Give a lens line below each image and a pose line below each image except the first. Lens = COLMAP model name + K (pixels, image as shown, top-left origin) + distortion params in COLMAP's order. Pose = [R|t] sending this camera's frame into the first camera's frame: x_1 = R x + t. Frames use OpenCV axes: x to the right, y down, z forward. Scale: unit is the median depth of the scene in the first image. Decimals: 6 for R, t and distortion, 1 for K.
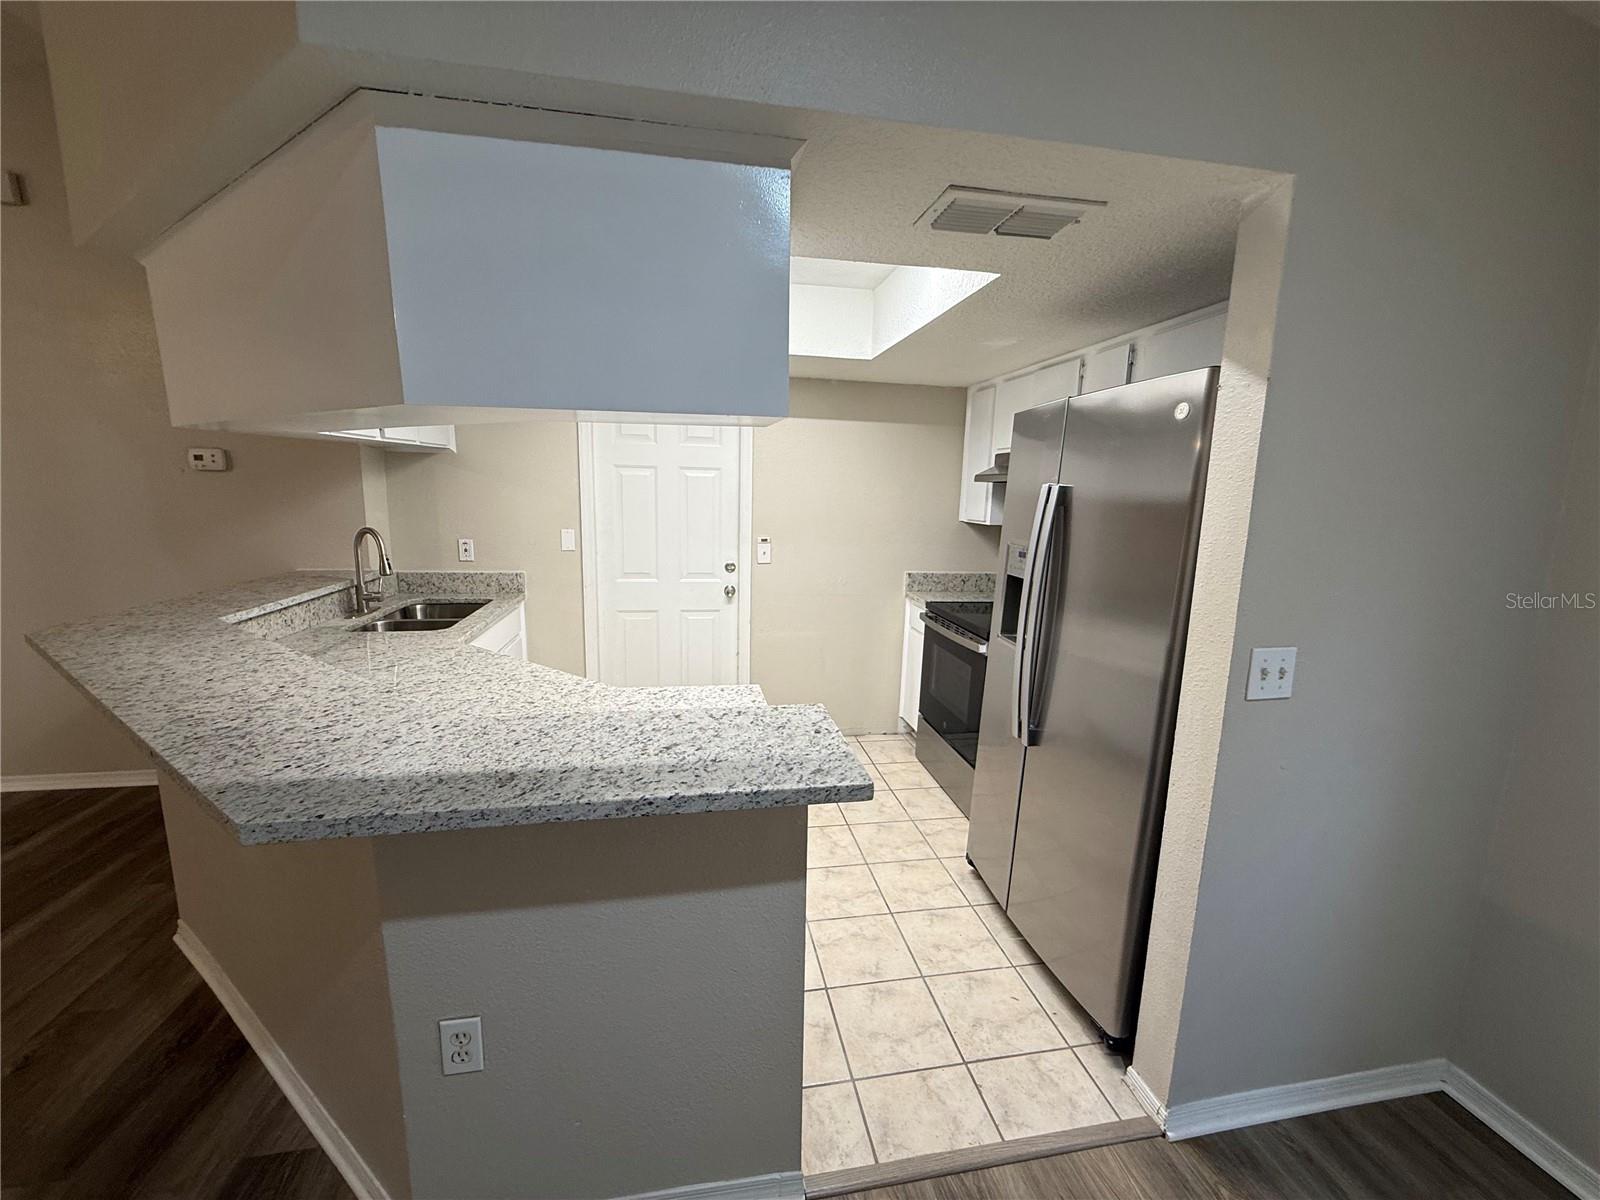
lens RADIAL K [[637.0, 0, 800.5], [0, 637.0, 598.6], [0, 0, 1]] dist [-0.000214, 0.000100]
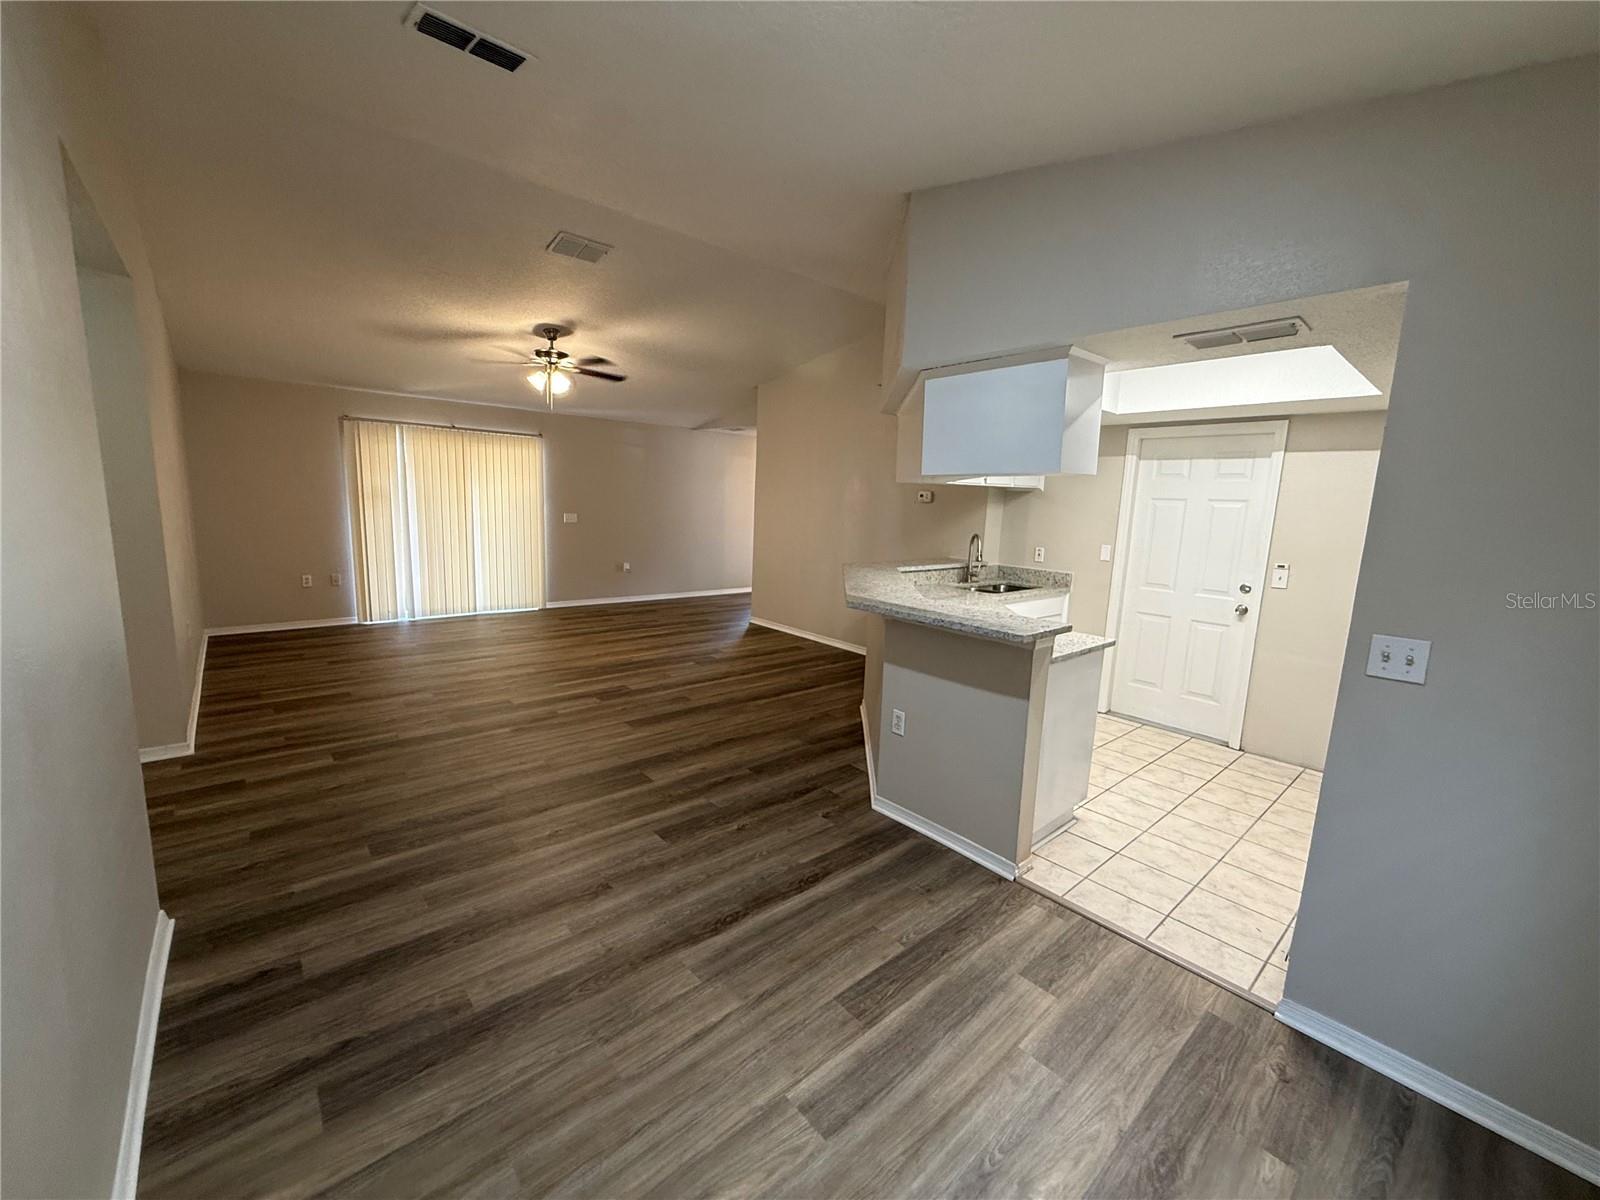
lens RADIAL K [[637.0, 0, 800.5], [0, 637.0, 598.6], [0, 0, 1]] dist [-0.000214, 0.000100]
pose [[0.513627, 0.126063, -0.848702, 0.678274], [-0.172510, 0.984121, 0.041777, 0.086289], [0.840492, 0.124952, 0.527219, -0.364822]]
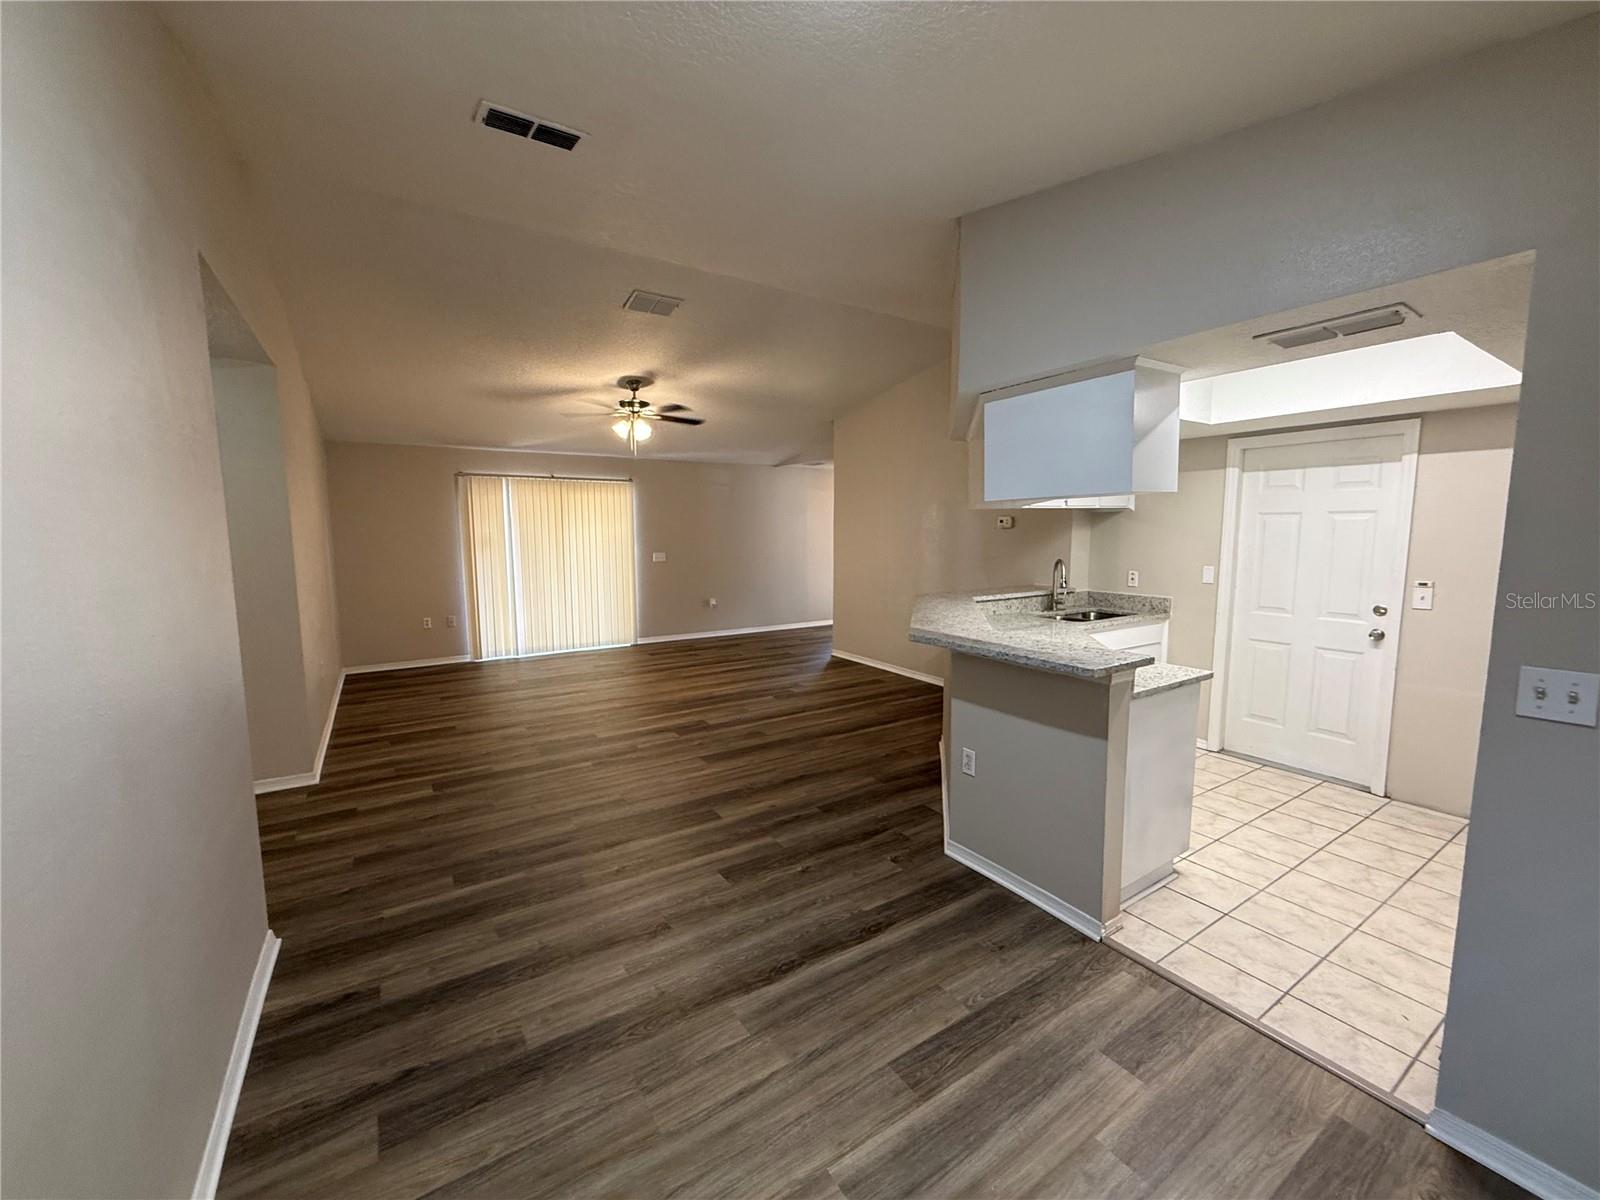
lens RADIAL K [[637.0, 0, 800.5], [0, 637.0, 598.6], [0, 0, 1]] dist [-0.000214, 0.000100]
pose [[0.384739, 0.072682, -0.920159, 0.691279], [-0.145575, 0.989197, 0.017267, 0.070004], [0.911473, 0.127309, 0.391164, -0.298007]]
